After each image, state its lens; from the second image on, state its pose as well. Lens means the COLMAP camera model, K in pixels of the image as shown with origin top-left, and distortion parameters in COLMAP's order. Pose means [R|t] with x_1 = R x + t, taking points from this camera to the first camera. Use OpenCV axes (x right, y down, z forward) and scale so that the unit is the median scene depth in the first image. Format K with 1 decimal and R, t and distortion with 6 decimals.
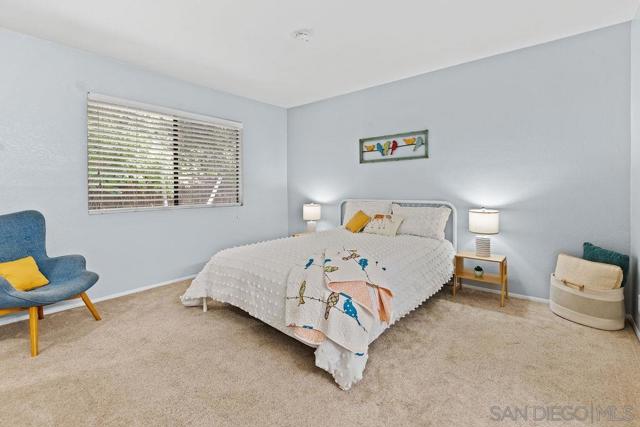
lens RADIAL K [[302.9, 0, 333.5], [0, 302.9, 194.1], [0, 0, 1]] dist [-0.003191, 0.001691]
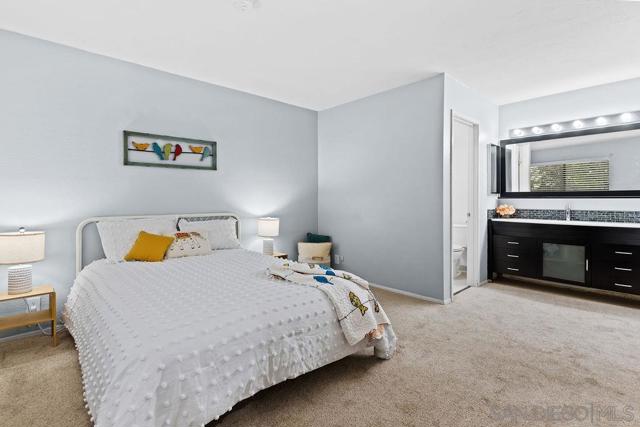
lens RADIAL K [[302.9, 0, 310.3], [0, 302.9, 198.7], [0, 0, 1]] dist [-0.003191, 0.001691]
pose [[0.133443, 0.015451, 0.990936, -0.588497], [0.029178, 0.999384, -0.019512, 0.002234], [-0.990627, 0.031517, 0.132910, 0.526987]]
